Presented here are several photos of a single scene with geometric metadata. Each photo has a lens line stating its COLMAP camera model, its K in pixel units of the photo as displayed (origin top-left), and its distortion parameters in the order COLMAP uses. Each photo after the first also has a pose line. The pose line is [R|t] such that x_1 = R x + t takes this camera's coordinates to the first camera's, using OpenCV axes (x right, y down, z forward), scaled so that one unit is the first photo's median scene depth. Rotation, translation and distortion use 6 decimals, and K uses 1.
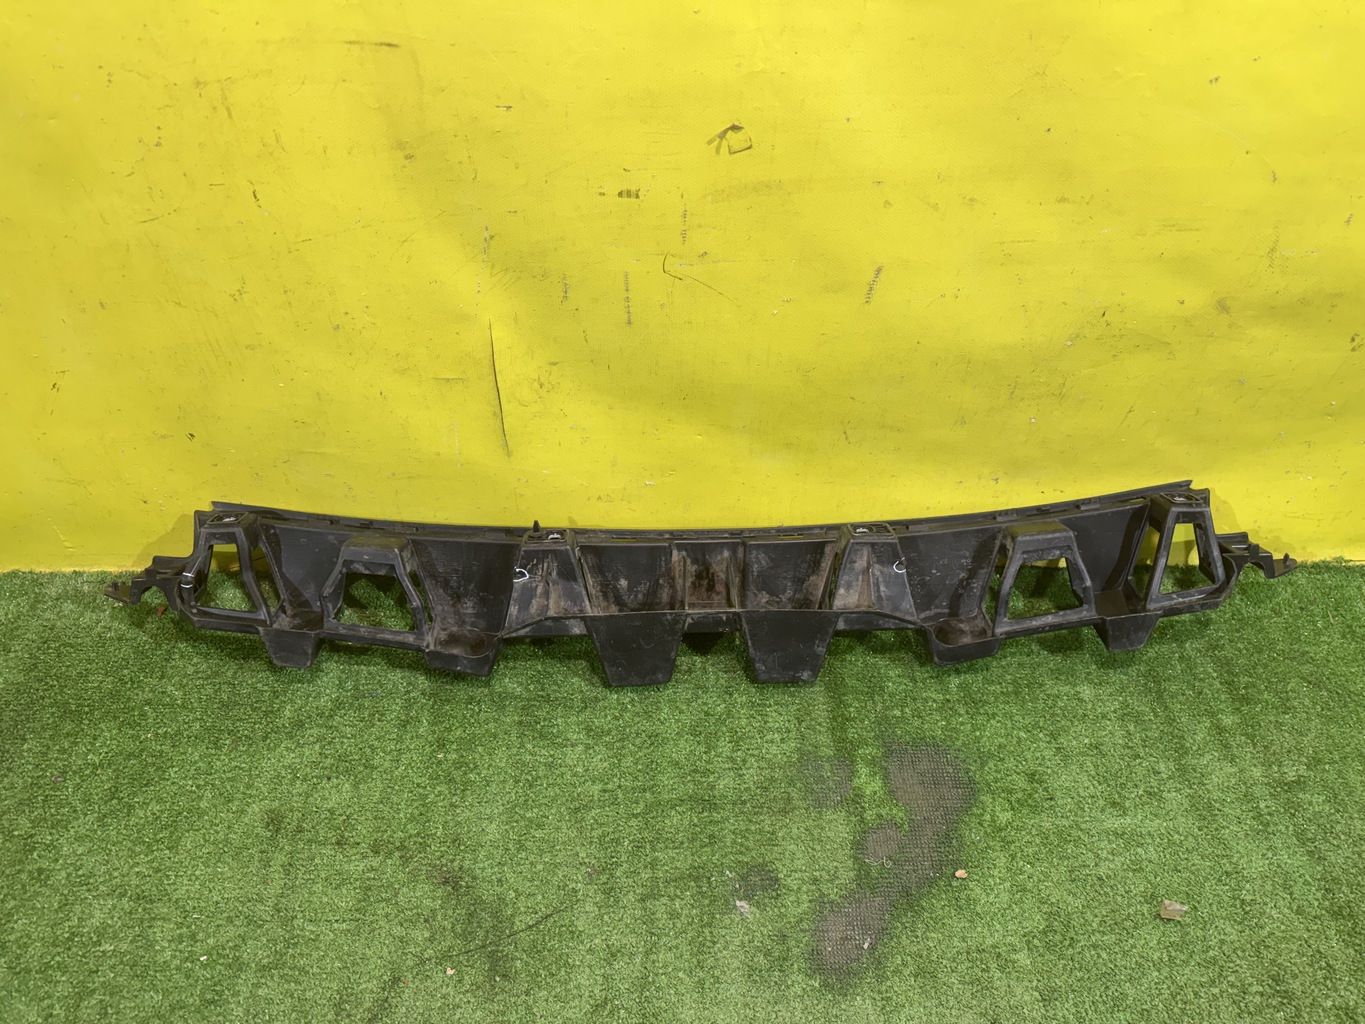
lens RADIAL K [[901.1, 0, 686.5], [0, 901.1, 514.2], [0, 0, 1]] dist [0.023294, -0.028764]
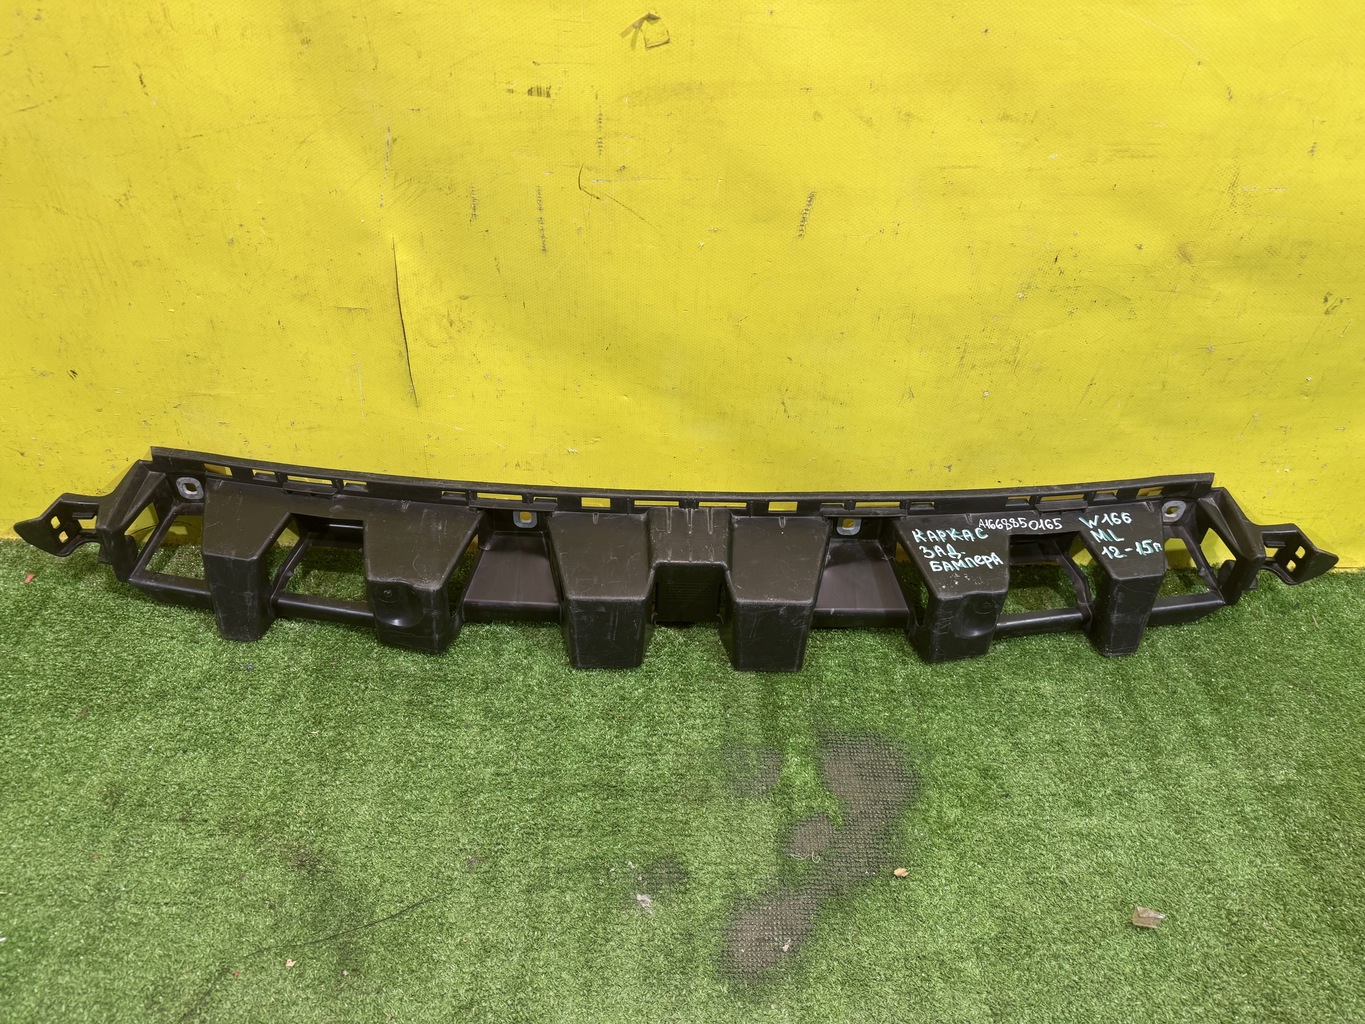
lens RADIAL K [[901.1, 0, 672.8], [0, 901.1, 529.6], [0, 0, 1]] dist [0.023294, -0.028764]
pose [[0.999626, 0.027280, 0.001793, 0.069371], [-0.026922, 0.993663, -0.109124, 0.158171], [-0.004758, 0.109035, 0.994026, 0.099817]]
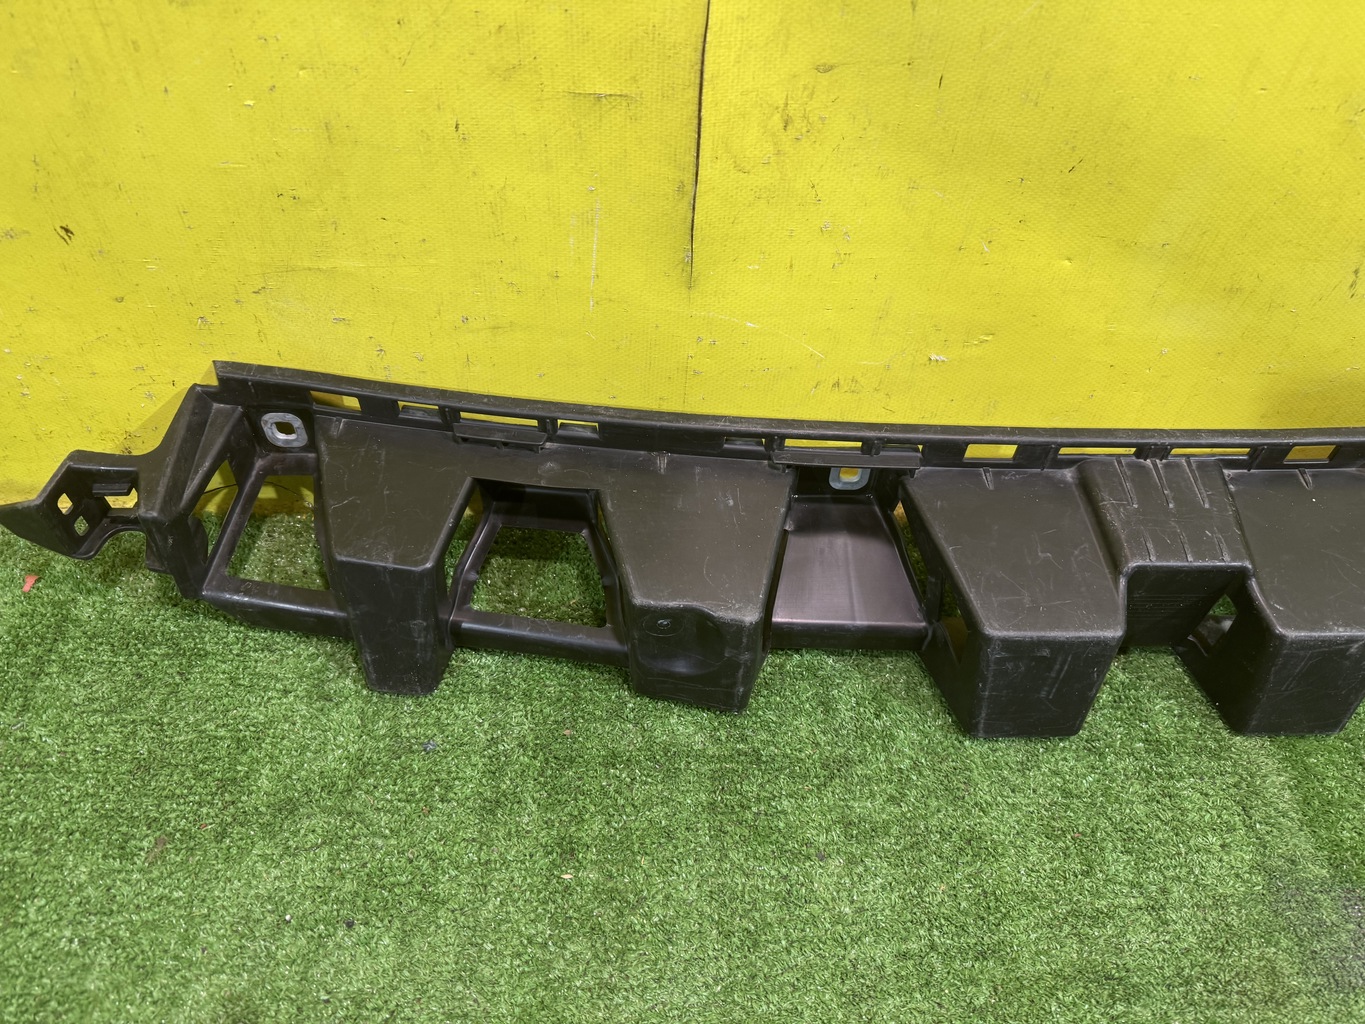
lens RADIAL K [[901.1, 0, 680.5], [0, 901.1, 529.7], [0, 0, 1]] dist [0.023294, -0.028764]
pose [[0.999674, 0.014172, 0.021229, -0.223094], [-0.015227, 0.998614, 0.050382, 0.046676], [-0.020486, -0.050689, 0.998504, 0.501454]]
